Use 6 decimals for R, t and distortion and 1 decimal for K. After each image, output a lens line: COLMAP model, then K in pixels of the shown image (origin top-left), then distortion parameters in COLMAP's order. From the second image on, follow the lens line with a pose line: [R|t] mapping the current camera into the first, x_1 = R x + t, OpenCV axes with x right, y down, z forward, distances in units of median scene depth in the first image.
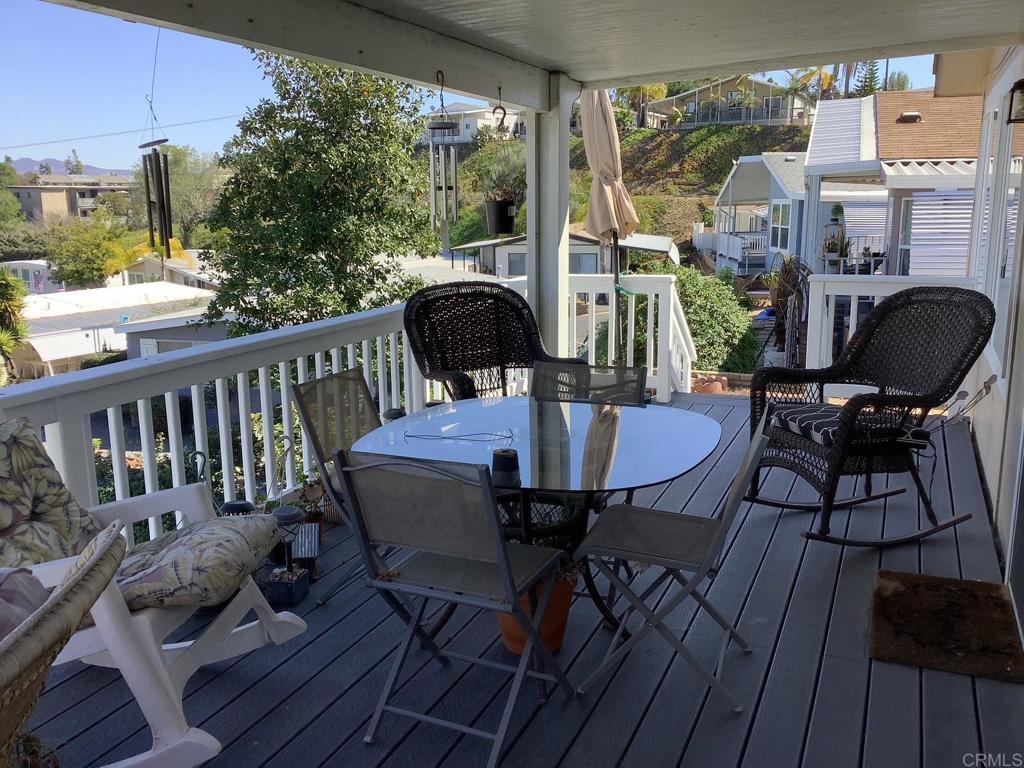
lens RADIAL K [[918.2, 0, 508.2], [0, 918.2, 388.5], [0, 0, 1]] dist [0.116301, -0.203505]
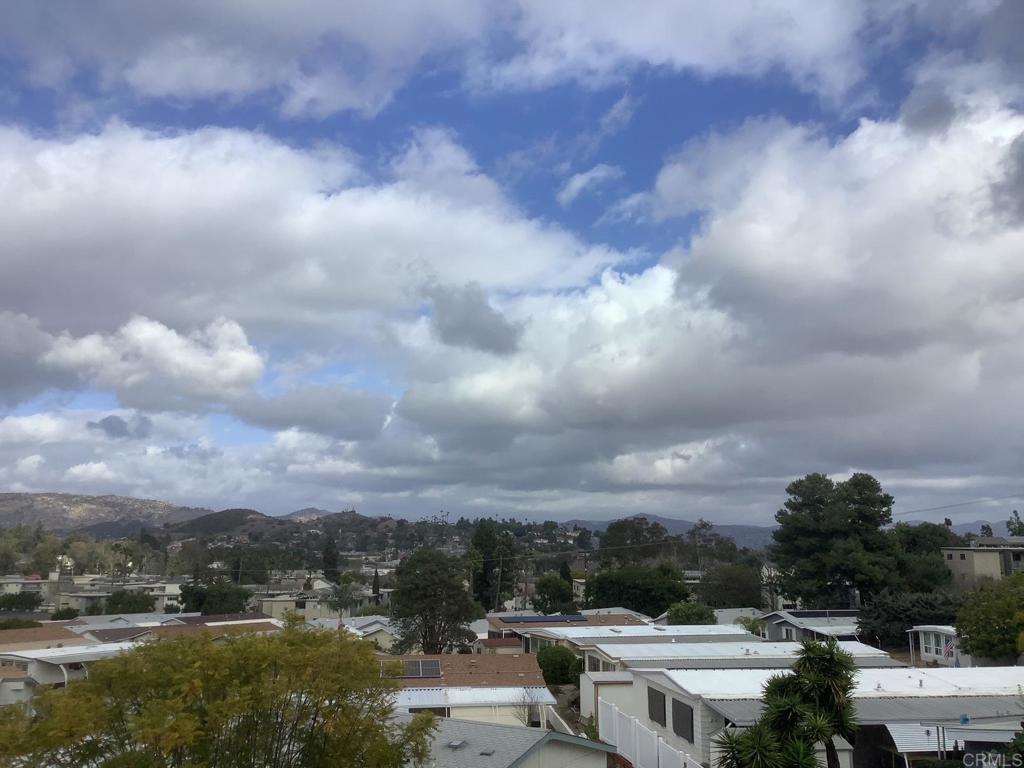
lens RADIAL K [[918.2, 0, 510.3], [0, 918.2, 379.5], [0, 0, 1]] dist [0.116301, -0.203505]
pose [[0.598800, -0.138990, -0.788746, 0.016378], [-0.172433, 0.939357, -0.296438, -0.056428], [0.782116, 0.313512, 0.538520, 0.248696]]
